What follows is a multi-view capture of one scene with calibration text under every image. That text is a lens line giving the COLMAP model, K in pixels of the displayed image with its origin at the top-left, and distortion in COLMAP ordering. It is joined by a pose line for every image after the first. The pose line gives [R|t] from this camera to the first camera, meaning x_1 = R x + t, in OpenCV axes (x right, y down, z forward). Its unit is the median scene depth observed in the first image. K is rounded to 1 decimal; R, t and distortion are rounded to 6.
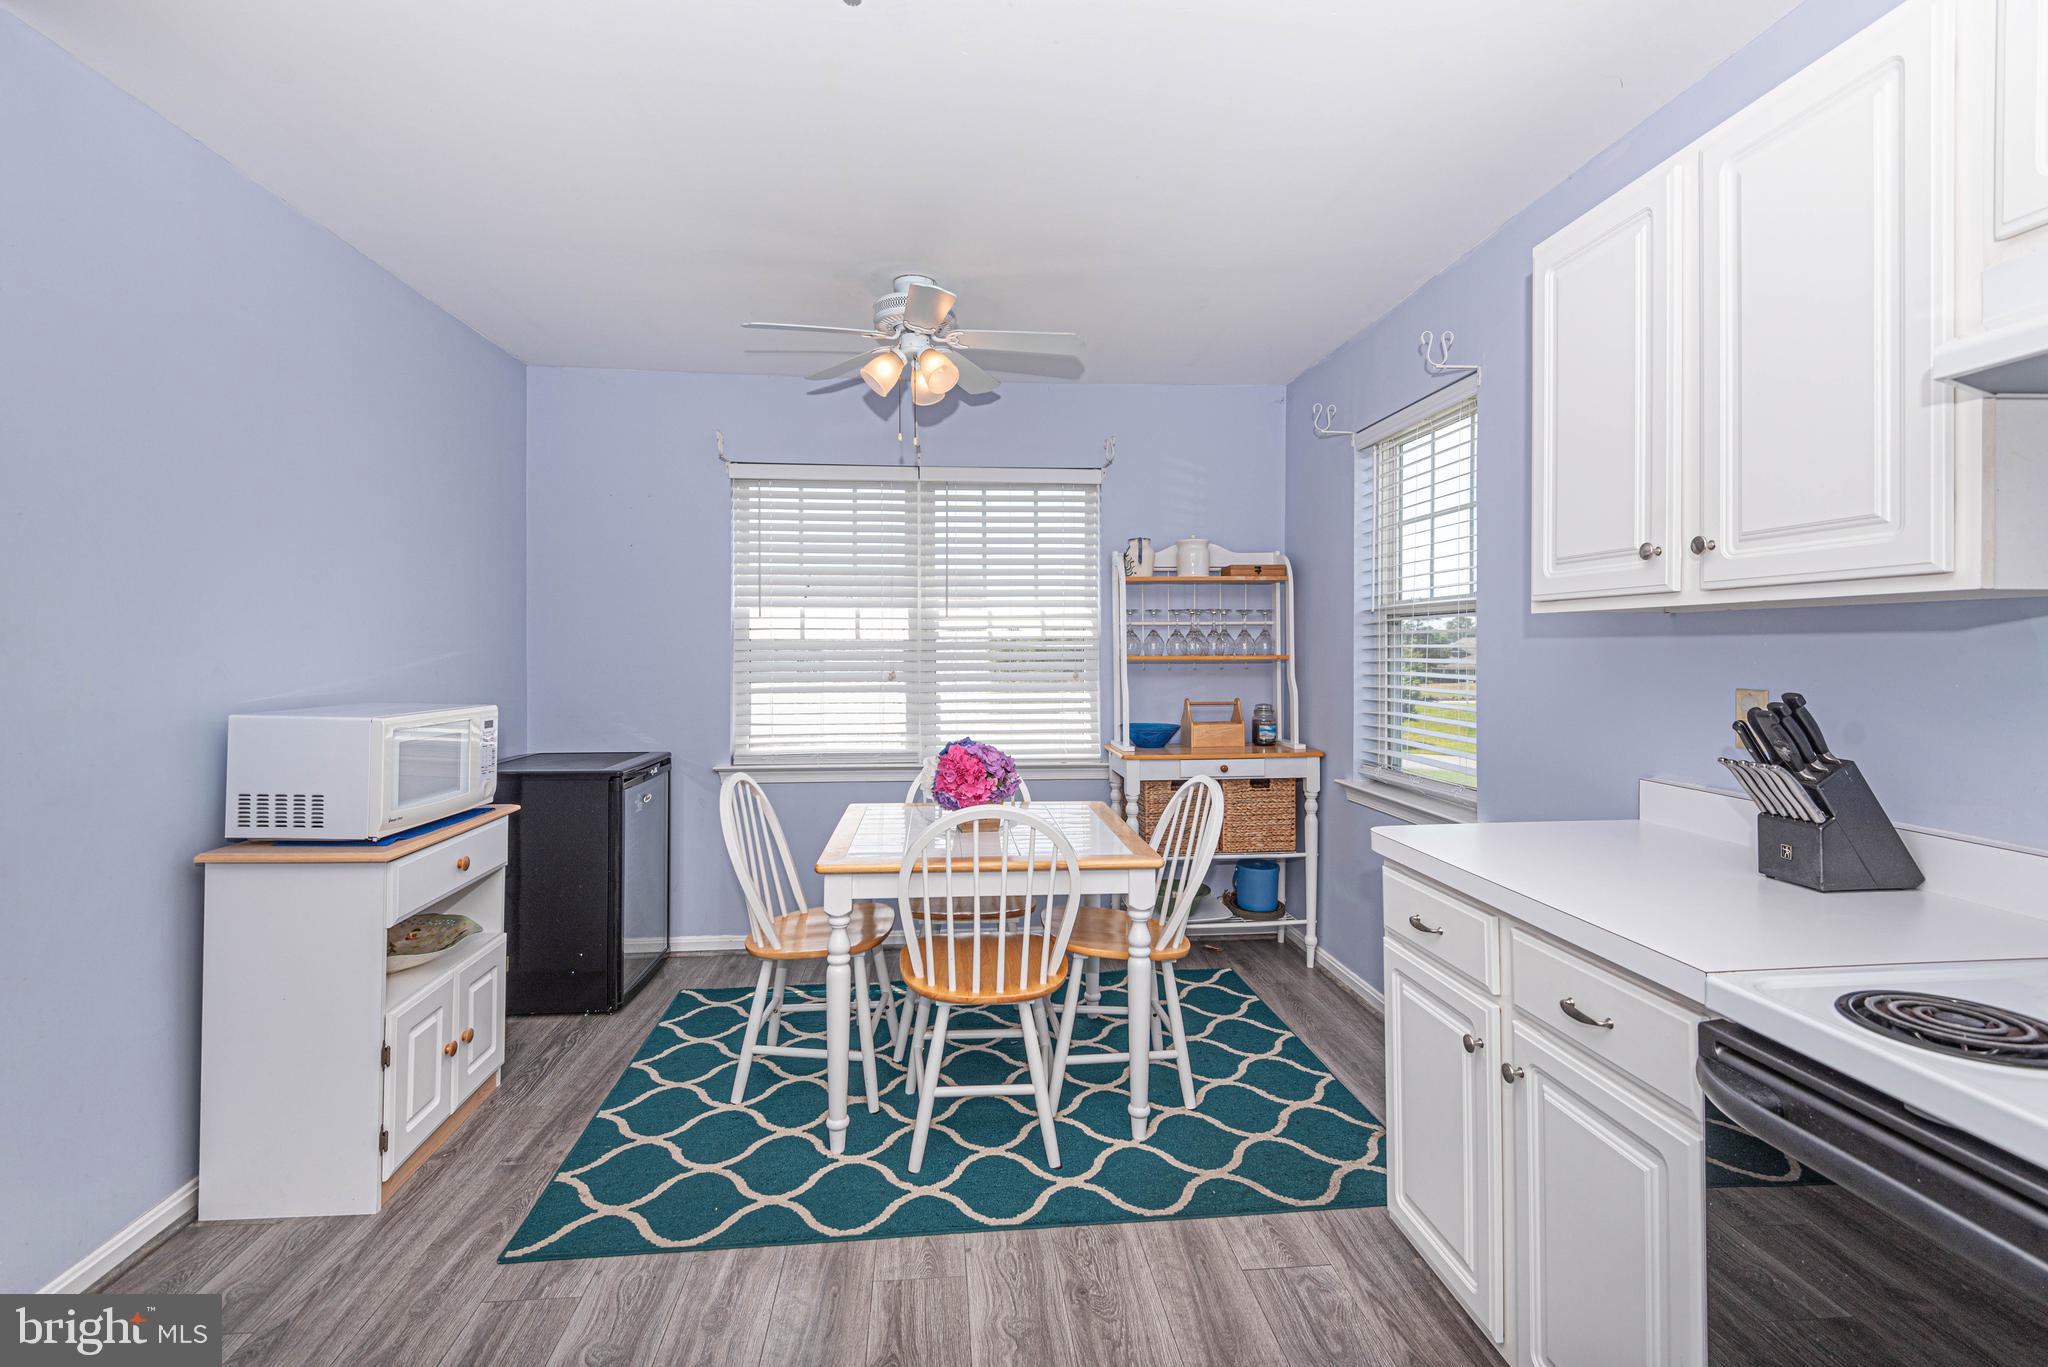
lens RADIAL K [[939.7, 0, 1030.4], [0, 939.7, 672.5], [0, 0, 1]] dist [0.035236, -0.025824]
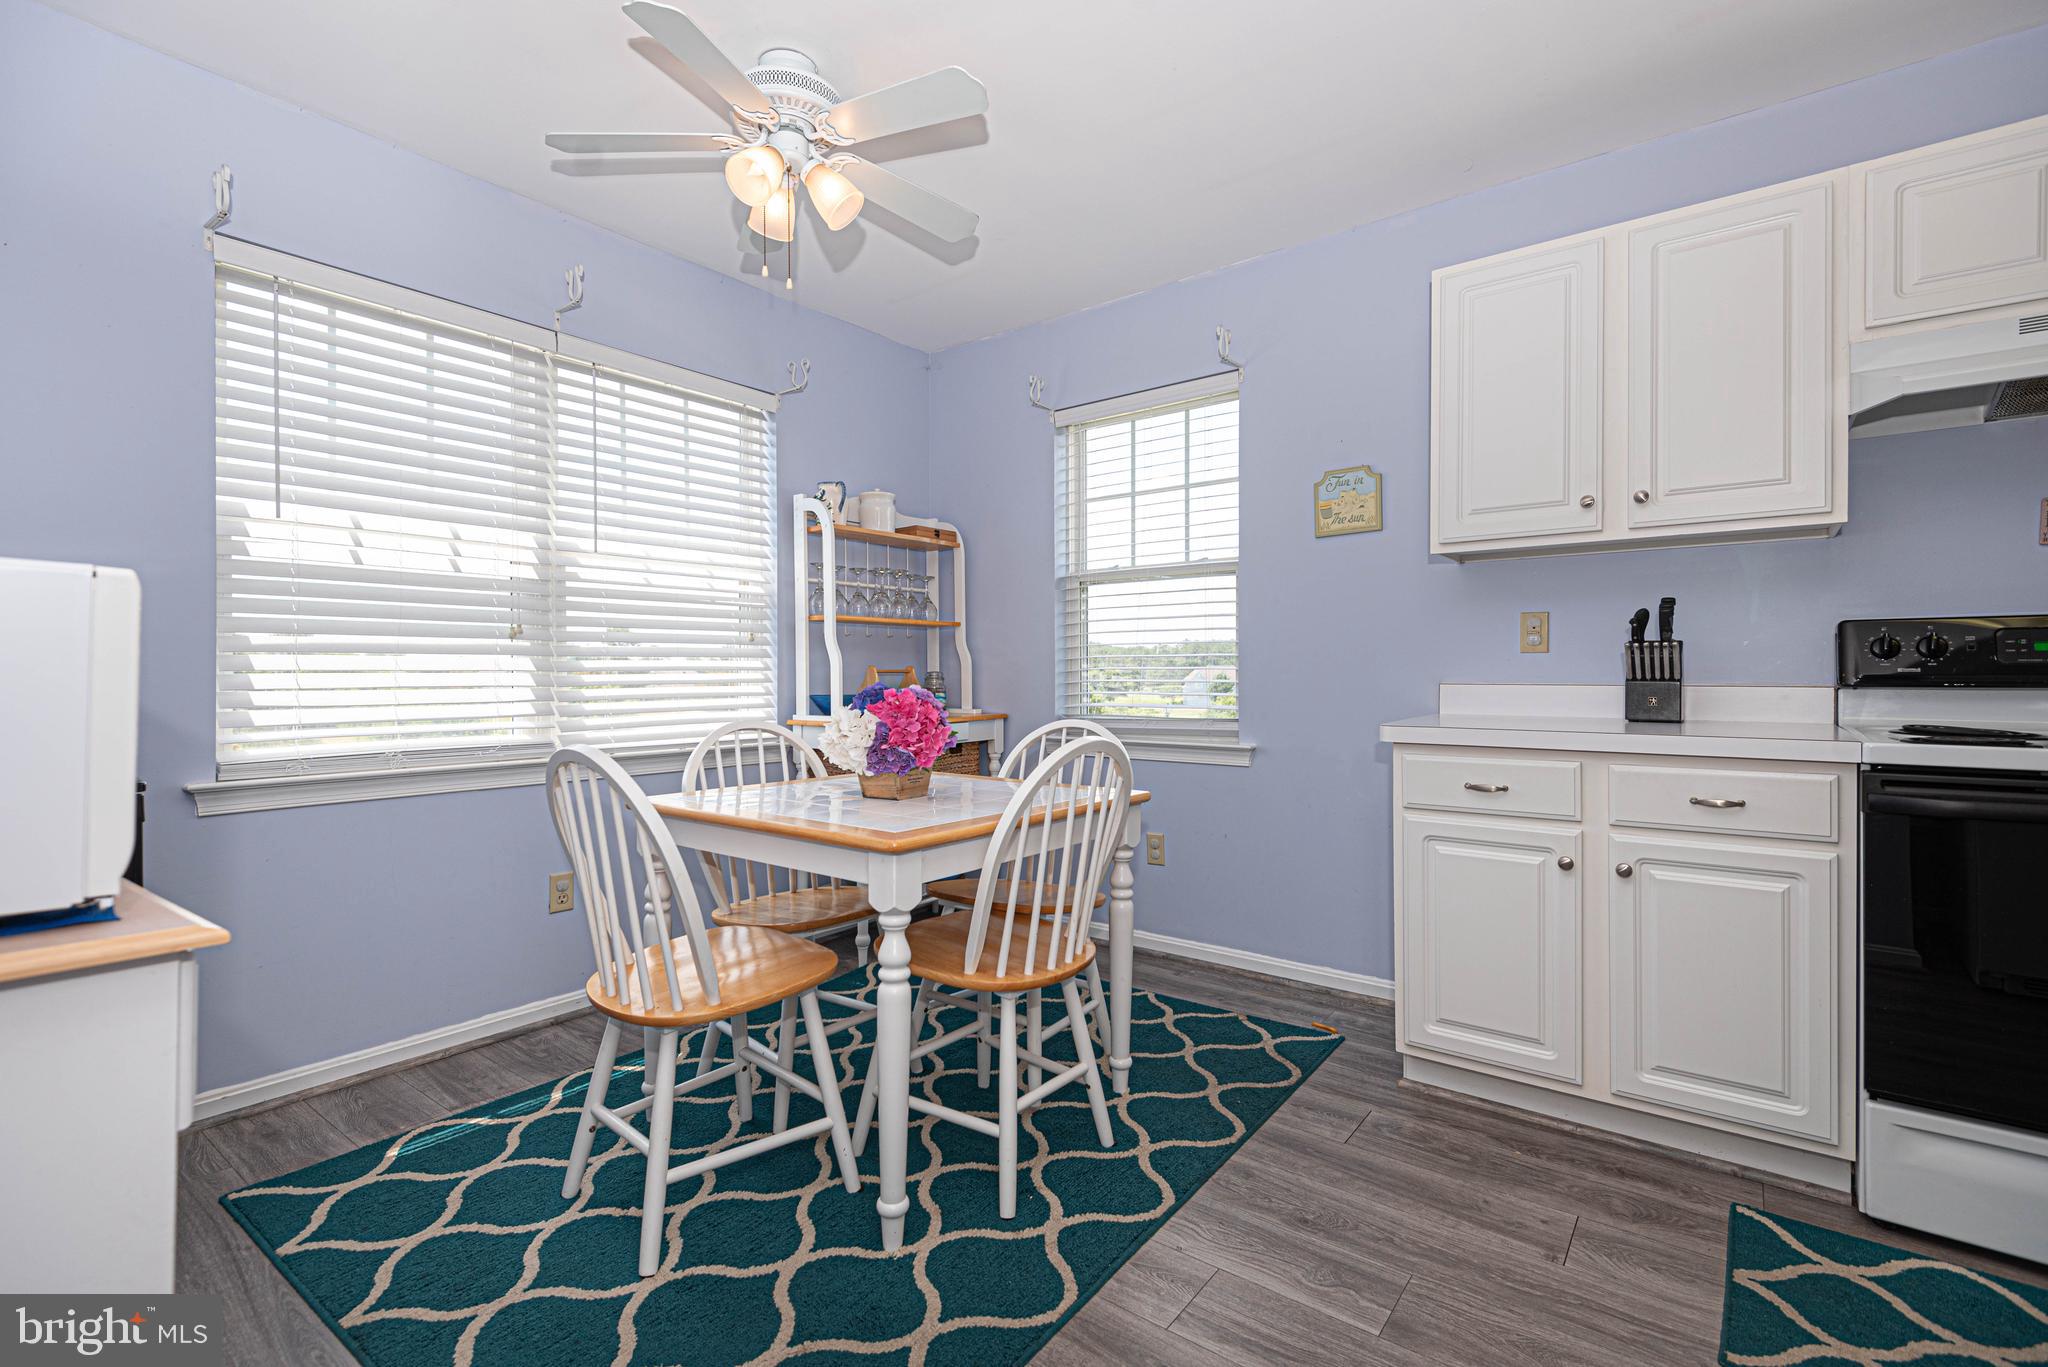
lens RADIAL K [[920.5, 0, 1030.0], [0, 920.5, 696.0], [0, 0, 1]] dist [0.038503, -0.022788]
pose [[0.677145, -0.019361, 0.735595, -0.451698], [0.024071, 0.999702, 0.004155, 0.065801], [-0.735456, 0.014893, 0.677409, 0.315644]]
